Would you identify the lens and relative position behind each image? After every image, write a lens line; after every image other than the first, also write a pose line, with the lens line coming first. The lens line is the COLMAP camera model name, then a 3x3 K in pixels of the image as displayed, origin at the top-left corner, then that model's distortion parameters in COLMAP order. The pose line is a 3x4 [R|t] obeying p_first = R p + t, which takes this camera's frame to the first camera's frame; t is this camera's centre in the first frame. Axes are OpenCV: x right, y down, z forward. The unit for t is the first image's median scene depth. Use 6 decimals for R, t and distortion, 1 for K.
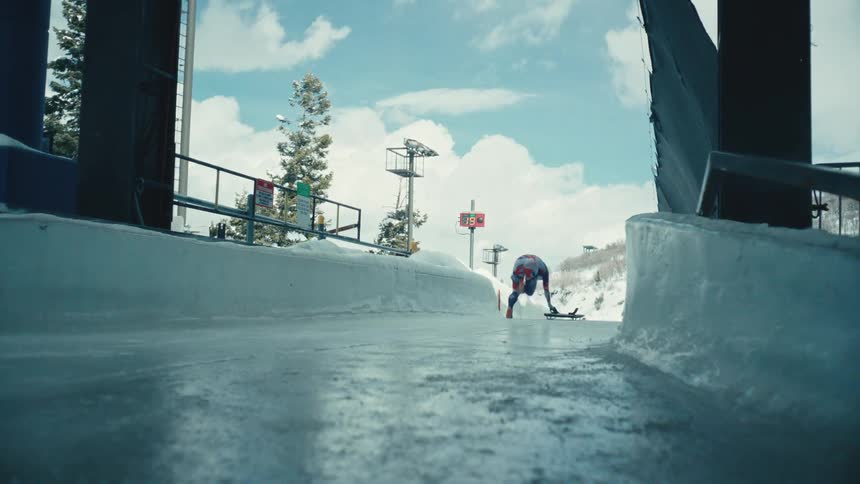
lens RADIAL K [[808.7, 0, 425.6], [0, 808.7, 254.4], [0, 0, 1]] dist [-0.044379, -0.007756]
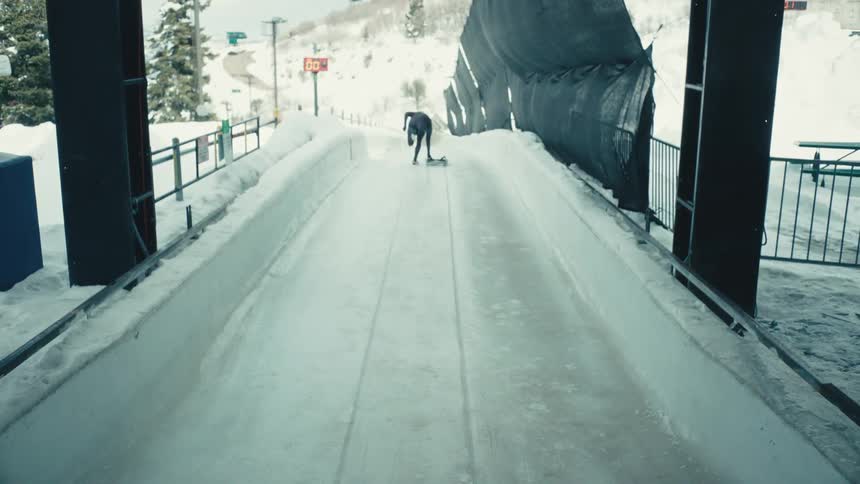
lens RADIAL K [[808.7, 0, 425.6], [0, 808.7, 254.4], [0, 0, 1]] dist [-0.044379, -0.007756]
pose [[0.958567, -0.089127, 0.270567, -0.042931], [0.004165, 0.954079, 0.299525, -0.049110], [-0.284838, -0.285987, 0.914920, -0.004533]]
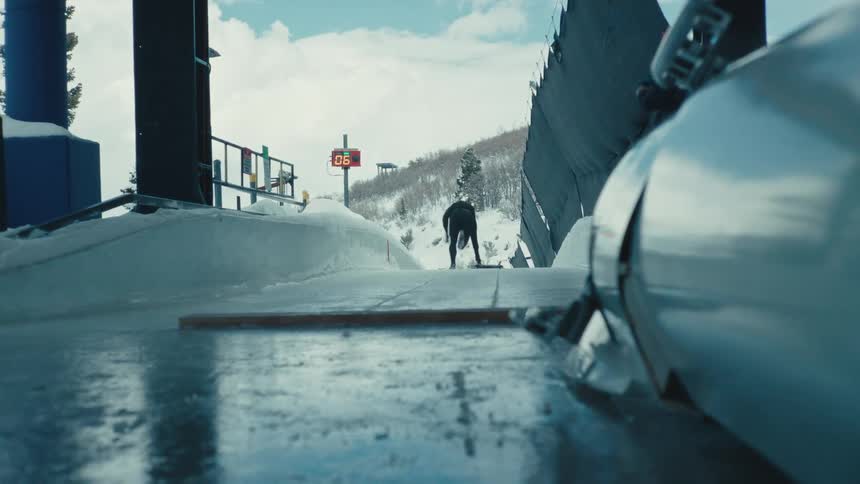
lens RADIAL K [[1176.0, 0, 430.0], [0, 1176.0, 242.0], [0, 0, 1]] dist [-0.046354, -0.019289]
pose [[0.970115, -0.051194, 0.237182, -0.065944], [0.038257, 0.997535, 0.058830, -0.010322], [-0.239609, -0.047998, 0.969682, -0.097555]]
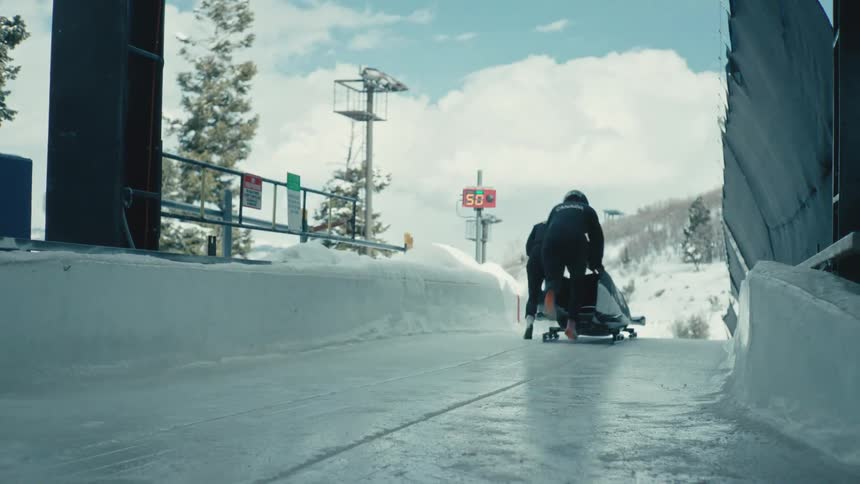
lens RADIAL K [[1186.5, 0, 430.0], [0, 1186.5, 242.0], [0, 0, 1]] dist [-0.014361, -0.004675]
pose [[0.998830, -0.004377, 0.048158, -0.016423], [0.003580, 0.999856, 0.016612, -0.008877], [-0.048224, -0.016420, 0.998702, -0.031145]]
